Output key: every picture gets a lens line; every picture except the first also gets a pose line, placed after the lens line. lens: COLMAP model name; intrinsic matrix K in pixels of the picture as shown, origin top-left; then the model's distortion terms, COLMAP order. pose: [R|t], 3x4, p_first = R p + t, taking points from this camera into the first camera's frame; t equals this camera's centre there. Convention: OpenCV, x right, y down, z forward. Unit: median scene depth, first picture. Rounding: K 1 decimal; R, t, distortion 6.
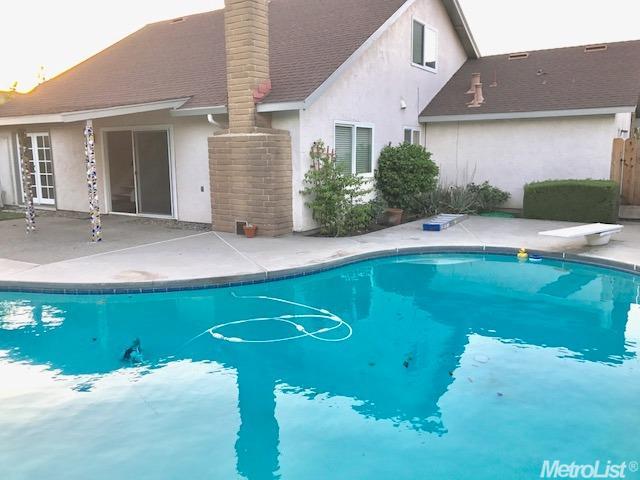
lens RADIAL K [[527.0, 0, 320.7], [0, 527.0, 236.3], [0, 0, 1]] dist [0.094182, -0.112612]
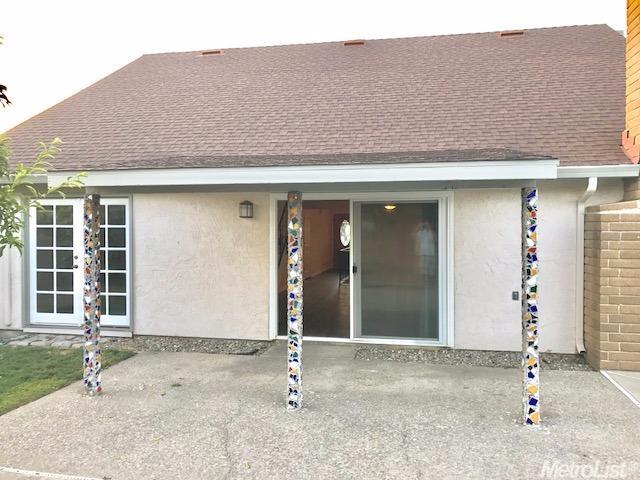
lens RADIAL K [[527.0, 0, 320.7], [0, 527.0, 236.3], [0, 0, 1]] dist [0.094182, -0.112612]
pose [[0.920999, 0.005508, 0.389525, -0.550955], [0.048910, 0.990353, -0.129647, -0.072671], [-0.386481, 0.138456, 0.911845, 0.419488]]
